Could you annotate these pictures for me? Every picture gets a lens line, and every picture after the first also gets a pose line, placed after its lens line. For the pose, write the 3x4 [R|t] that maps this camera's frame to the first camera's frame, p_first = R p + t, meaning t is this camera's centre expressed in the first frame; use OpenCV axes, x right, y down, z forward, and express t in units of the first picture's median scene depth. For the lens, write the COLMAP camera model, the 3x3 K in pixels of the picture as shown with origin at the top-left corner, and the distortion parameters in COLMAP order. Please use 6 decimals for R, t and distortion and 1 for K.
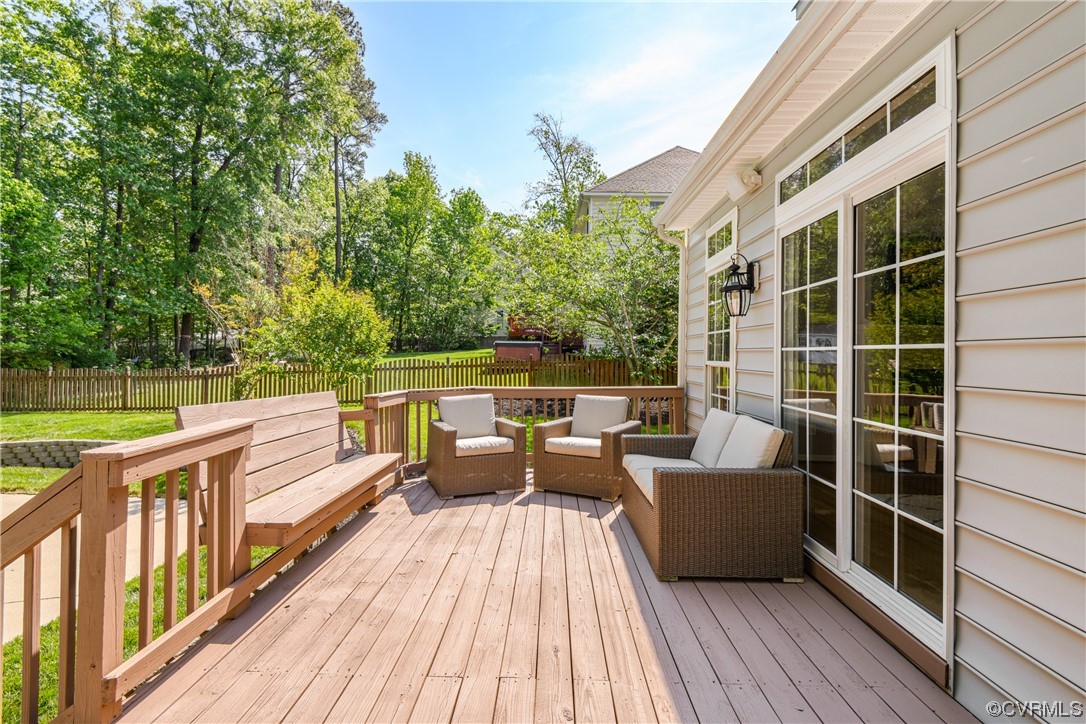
lens RADIAL K [[505.2, 0, 541.9], [0, 505.2, 350.6], [0, 0, 1]] dist [0.038670, -0.034197]
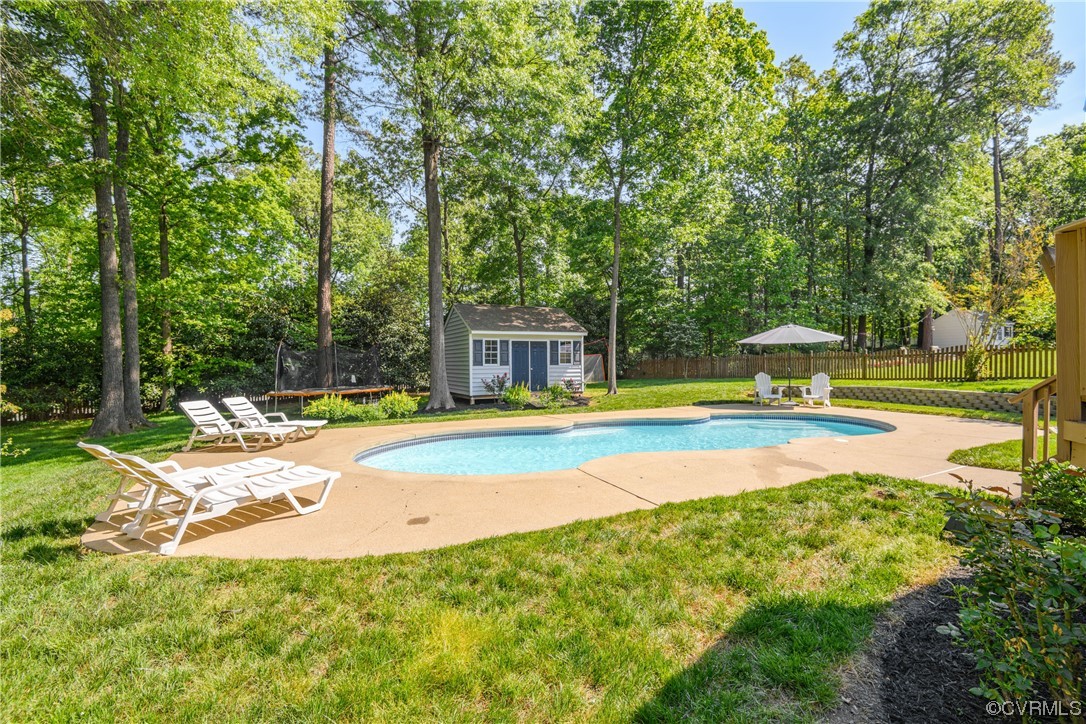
lens RADIAL K [[501.3, 0, 543.0], [0, 501.3, 362.0], [0, 0, 1]] dist [-0.000228, -0.000754]
pose [[0.489201, -0.007384, -0.872140, -0.028593], [0.010245, 0.999944, -0.002719, 0.034309], [0.872111, -0.007605, 0.489249, -0.242142]]
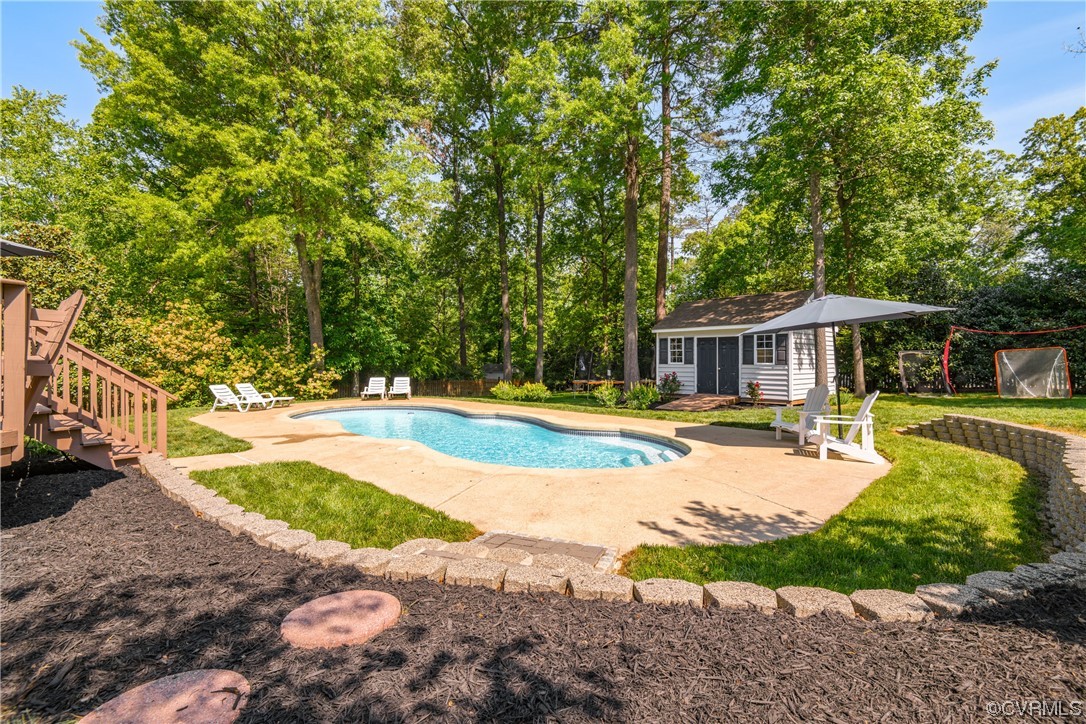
lens RADIAL K [[501.3, 0, 543.0], [0, 501.3, 362.0], [0, 0, 1]] dist [-0.000228, -0.000754]
pose [[-0.668325, 0.000627, -0.743869, -0.047402], [-0.000276, 0.999999, 0.001091, 0.032999], [0.743869, 0.000935, -0.668325, 0.361192]]
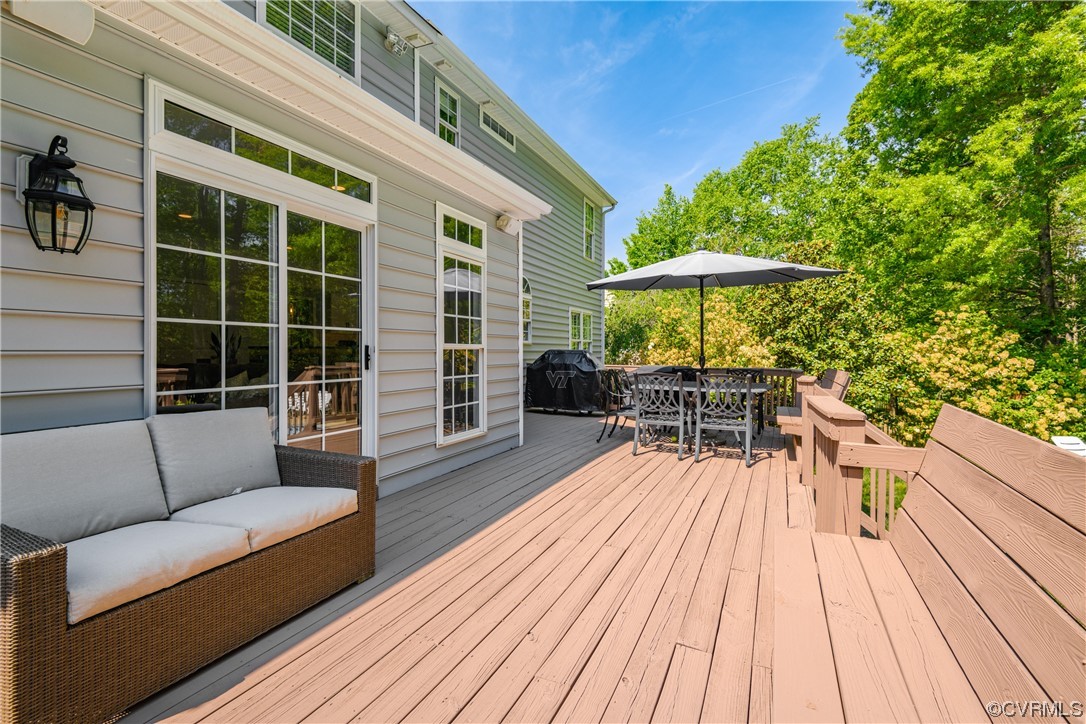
lens RADIAL K [[470.1, 0, 540.2], [0, 470.1, 349.7], [0, 0, 1]] dist [-0.026300, -0.000275]
pose [[-0.907214, -0.018721, 0.420252, -0.042518], [-0.017490, 0.999824, 0.006783, 0.003333], [-0.420305, -0.001197, -0.907382, 0.176355]]
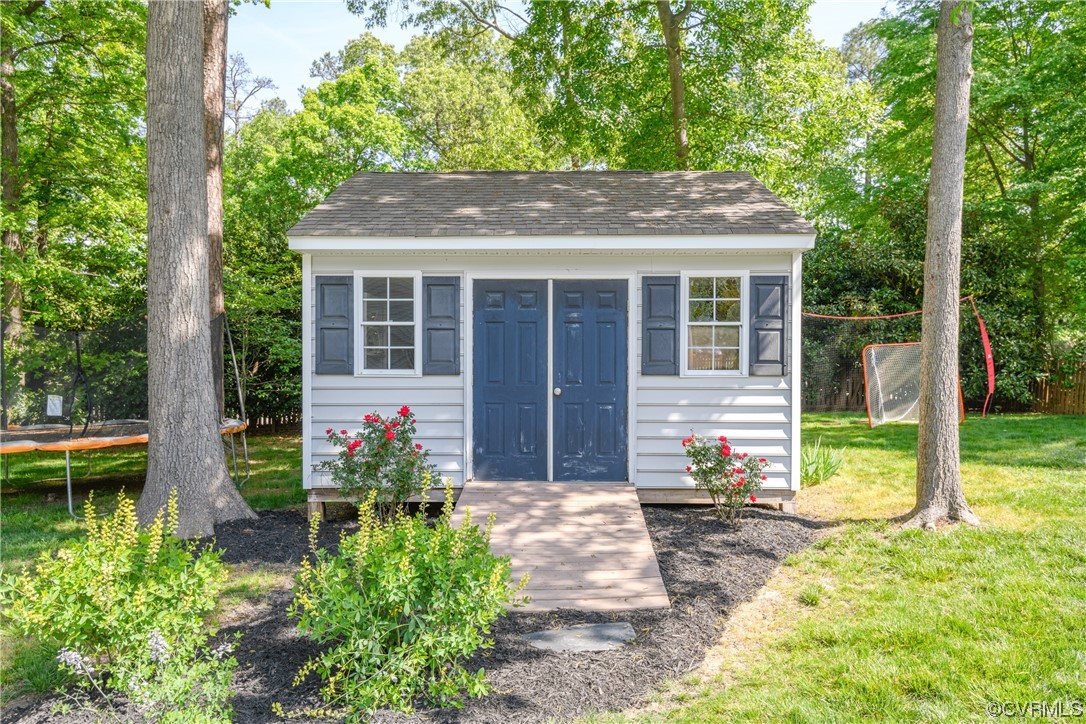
lens RADIAL K [[702.2, 0, 543.0], [0, 702.2, 362.0], [0, 0, 1]] dist [0.033084, -0.000402]
pose [[0.052035, 0.000327, -0.998645, -0.418743], [-0.001042, 0.999999, 0.000273, 0.031659], [0.998645, 0.001026, 0.052035, 0.082026]]
